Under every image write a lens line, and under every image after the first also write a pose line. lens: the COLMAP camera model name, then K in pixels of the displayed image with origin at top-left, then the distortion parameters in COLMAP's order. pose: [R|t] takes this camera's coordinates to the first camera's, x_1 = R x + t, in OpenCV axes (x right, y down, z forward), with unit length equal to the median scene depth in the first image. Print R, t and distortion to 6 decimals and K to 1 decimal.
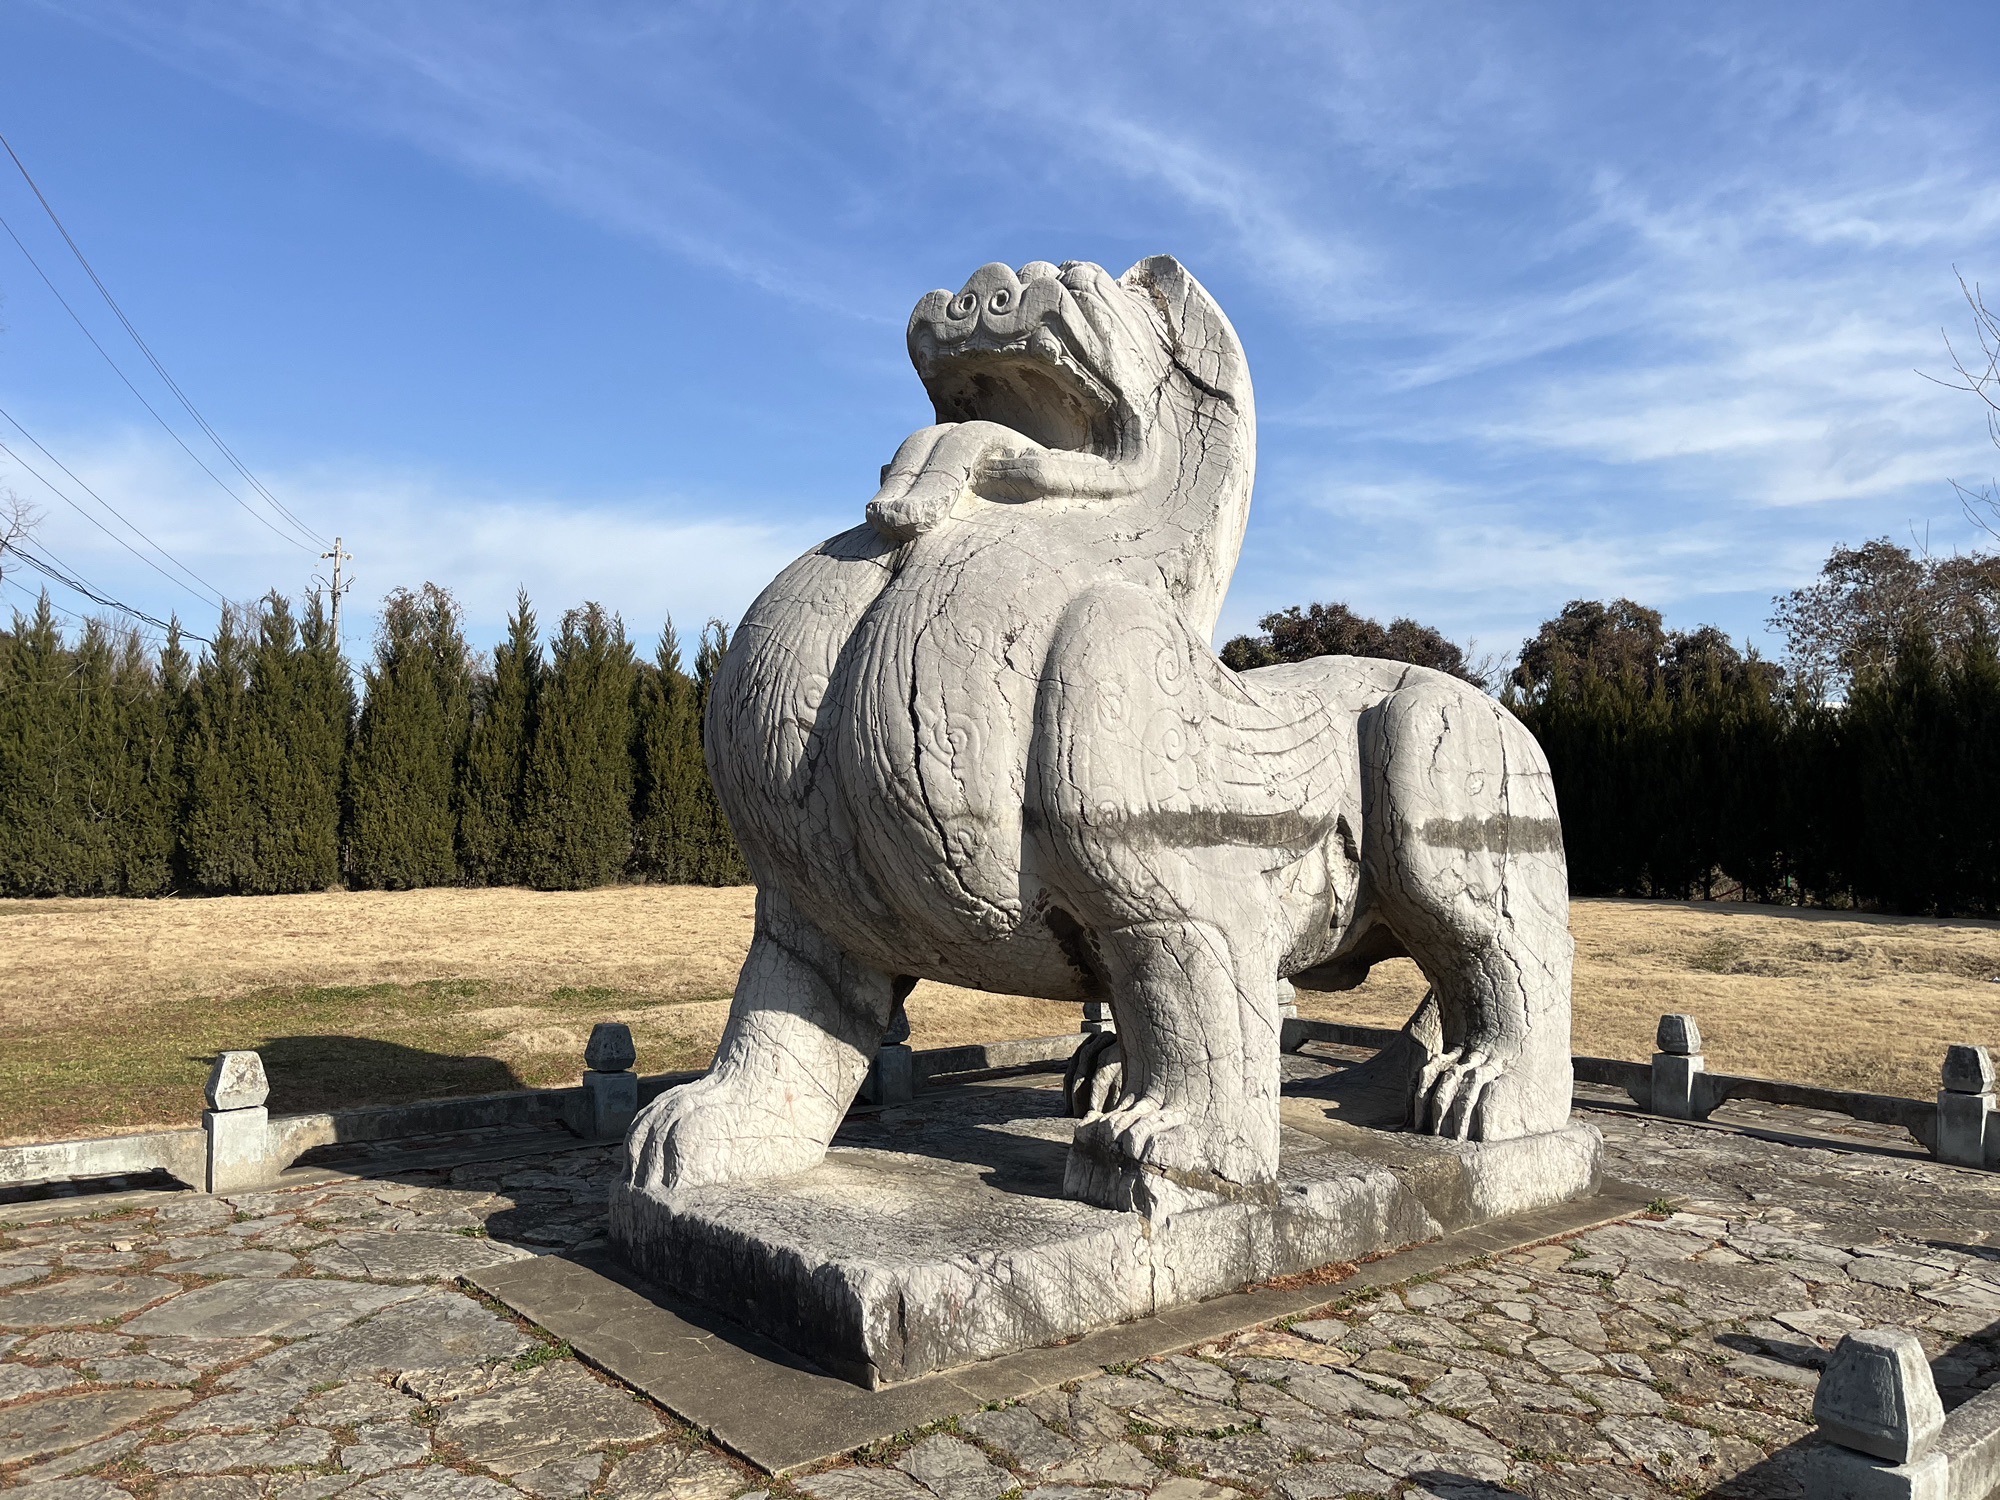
lens RADIAL K [[1504.4, 0, 1000.2], [0, 1504.4, 764.6], [0, 0, 1]] dist [0.062982, -0.076470]
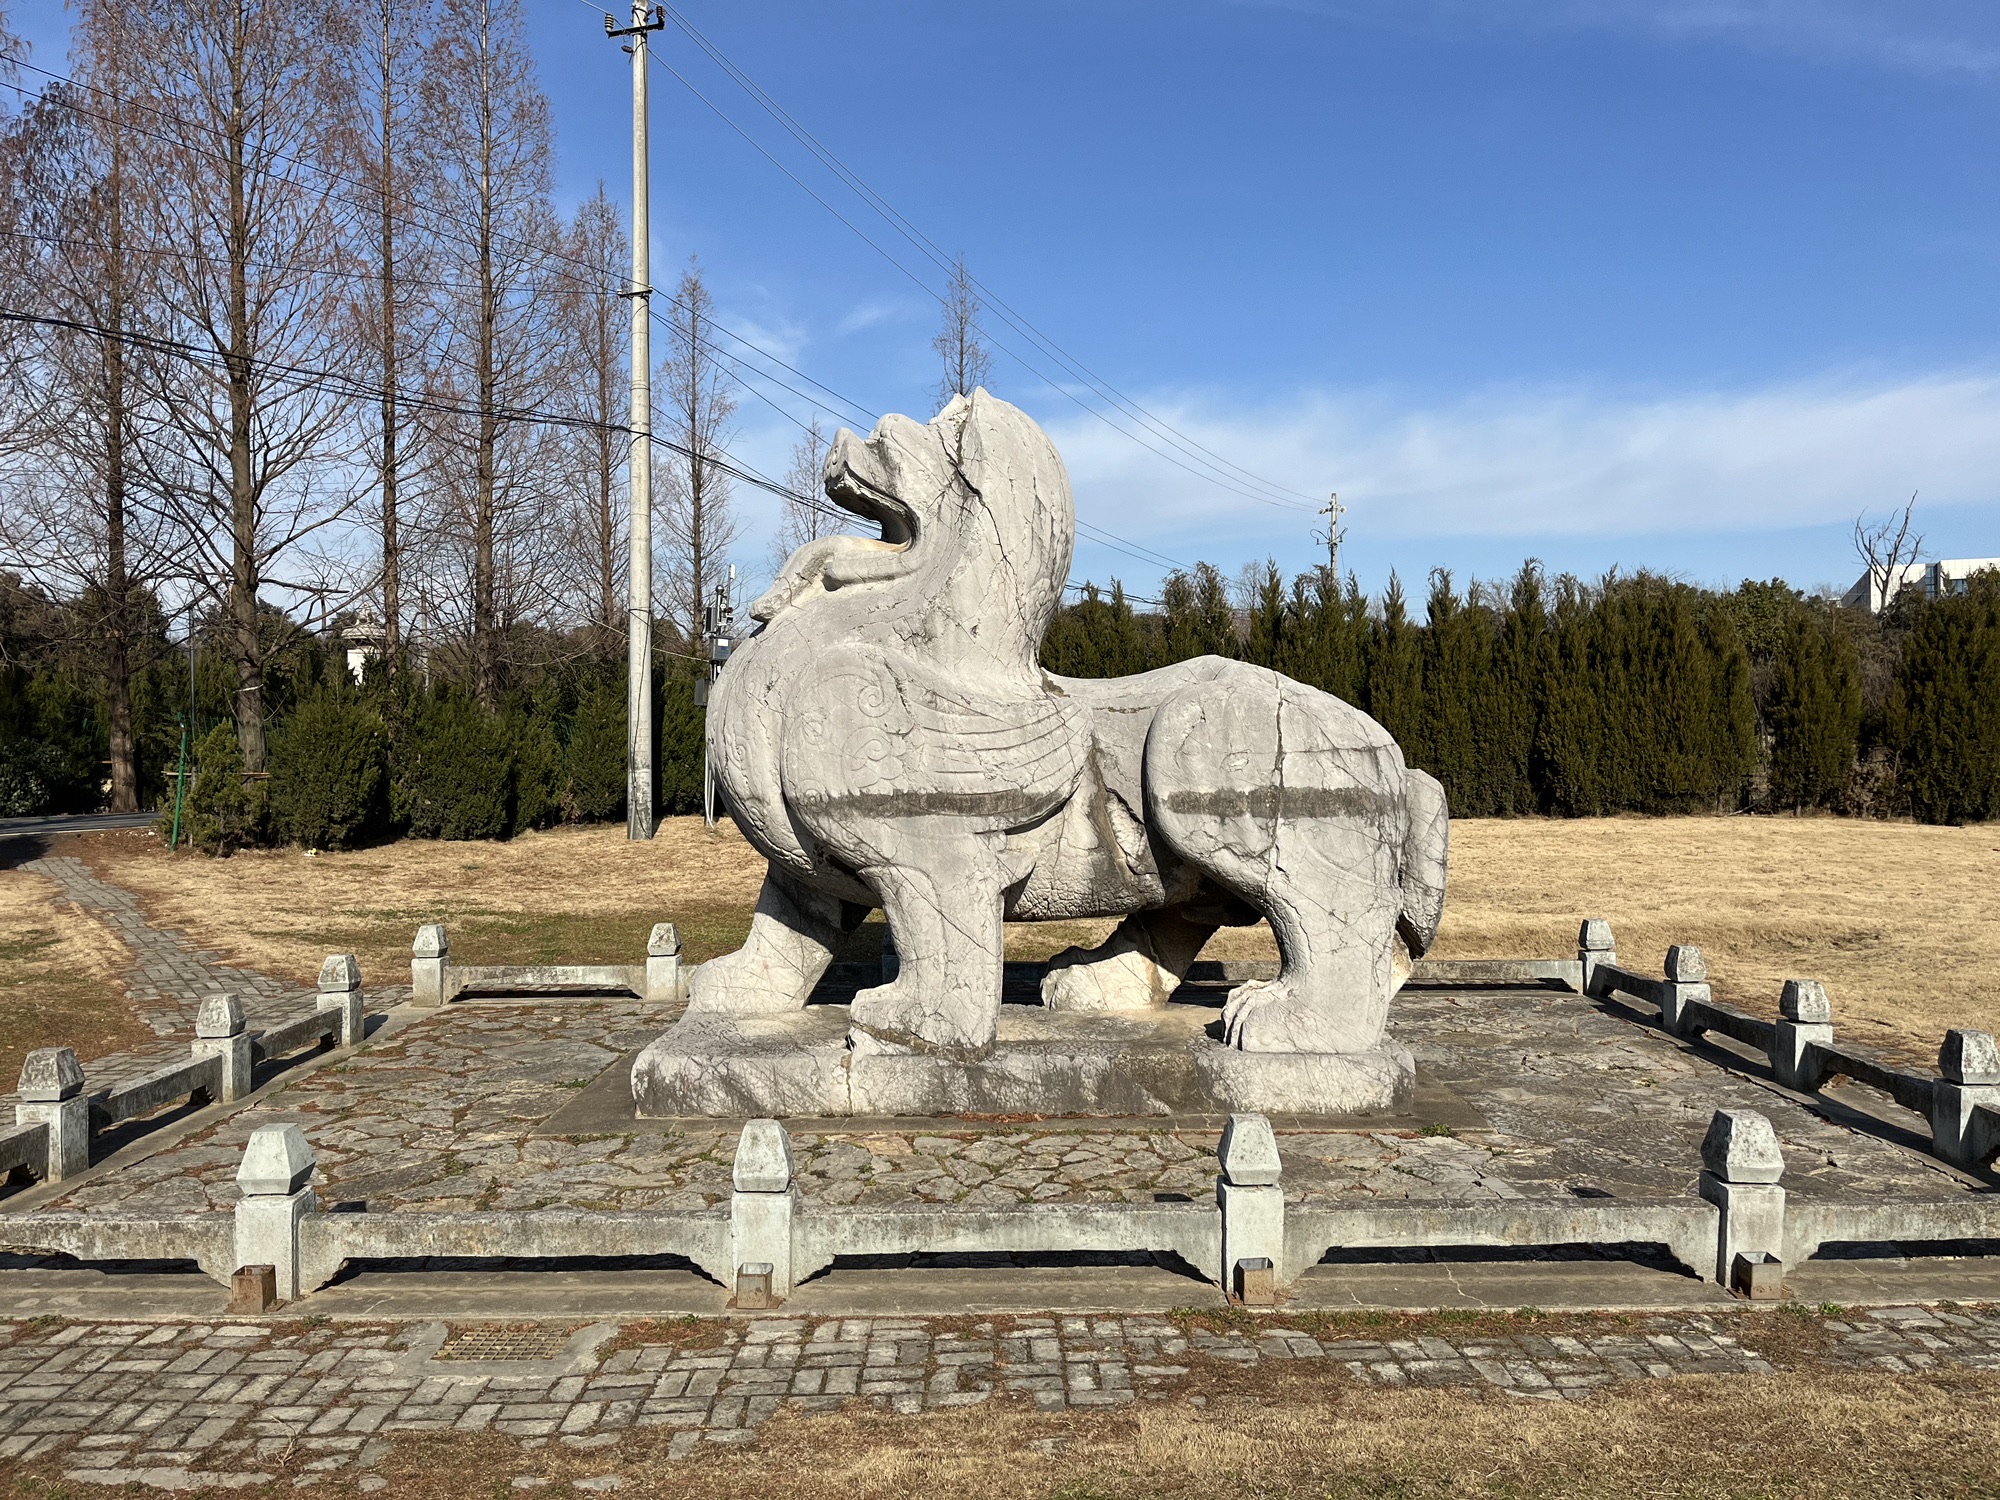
lens RADIAL K [[1498.7, 0, 1000.0], [0, 1498.7, 750.0], [0, 0, 1]] dist [0.076562, -0.132456]
pose [[0.766017, -0.017253, -0.642588, 1.158904], [0.044895, 0.998635, 0.026706, -0.046754], [0.641250, -0.049306, 0.765746, -0.069257]]
